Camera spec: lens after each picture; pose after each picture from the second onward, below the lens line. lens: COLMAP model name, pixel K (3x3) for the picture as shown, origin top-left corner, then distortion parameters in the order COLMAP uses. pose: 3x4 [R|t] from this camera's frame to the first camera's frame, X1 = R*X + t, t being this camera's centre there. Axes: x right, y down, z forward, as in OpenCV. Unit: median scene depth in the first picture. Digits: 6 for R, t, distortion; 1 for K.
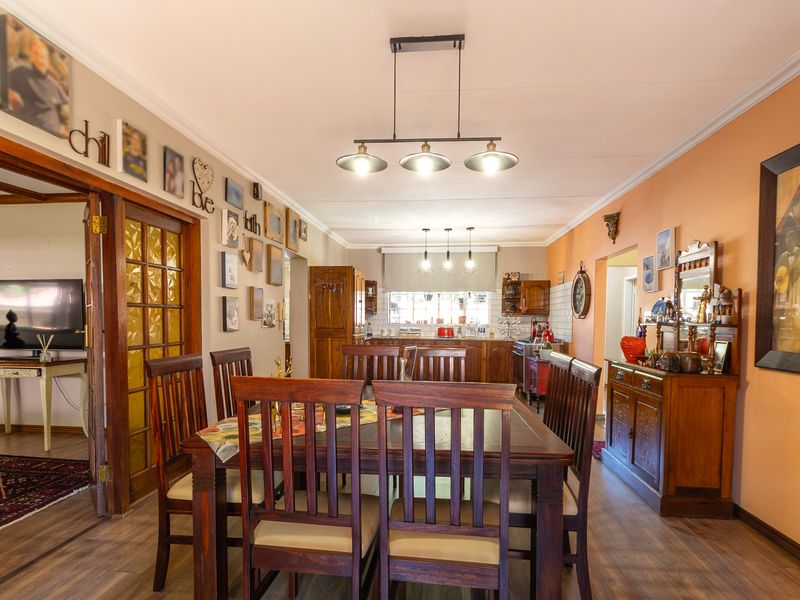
lens RADIAL K [[415.6, 0, 399.9], [0, 415.6, 334.4], [0, 0, 1]] dist [0.000880, -0.000334]
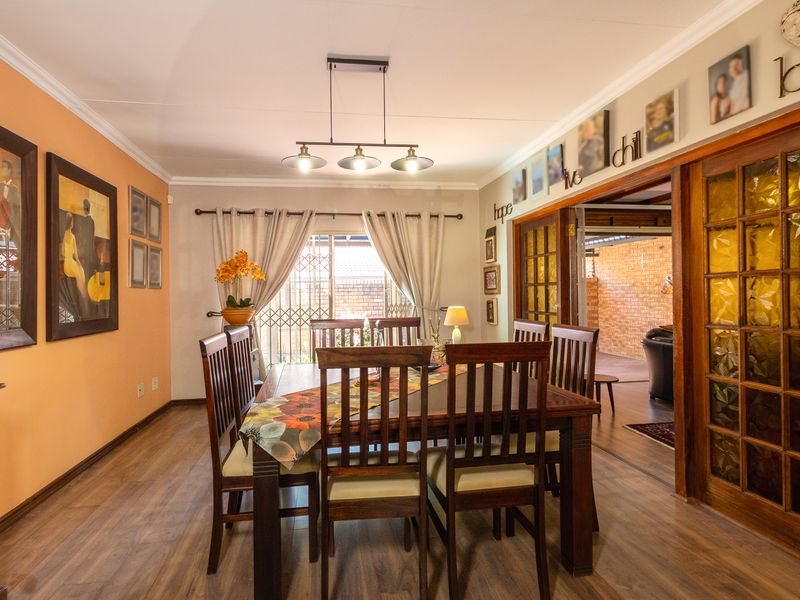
lens RADIAL K [[415.6, 0, 401.6], [0, 415.6, 294.6], [0, 0, 1]] dist [0.000880, -0.000334]
pose [[-0.956141, 0.000806, -0.292905, 0.105889], [-0.009722, 0.999358, 0.034487, -0.028258], [0.292745, 0.035822, -0.955519, 0.815934]]
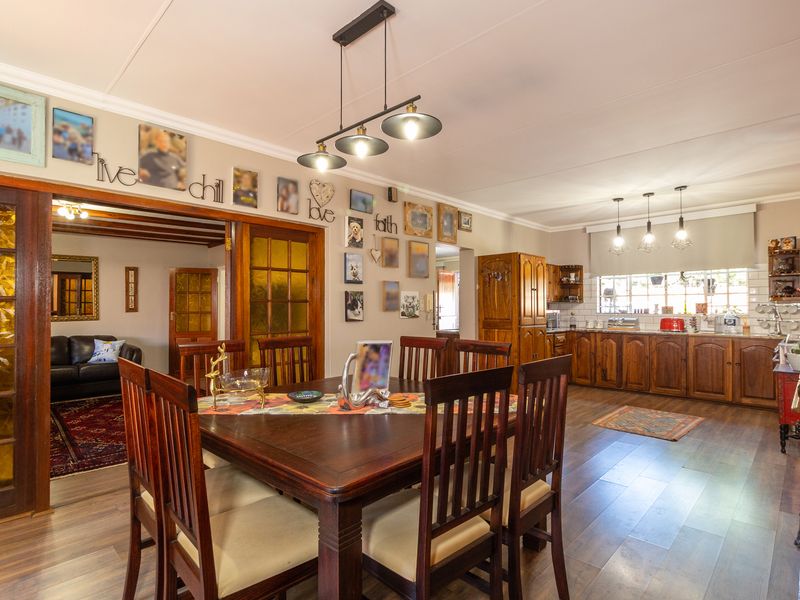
lens RADIAL K [[415.6, 0, 401.0], [0, 415.6, 302.9], [0, 0, 1]] dist [0.000880, -0.000334]
pose [[0.793430, -0.019177, -0.608360, 0.264012], [-0.012255, 0.998798, -0.047468, -0.003882], [0.608539, 0.045118, 0.792241, 0.118445]]
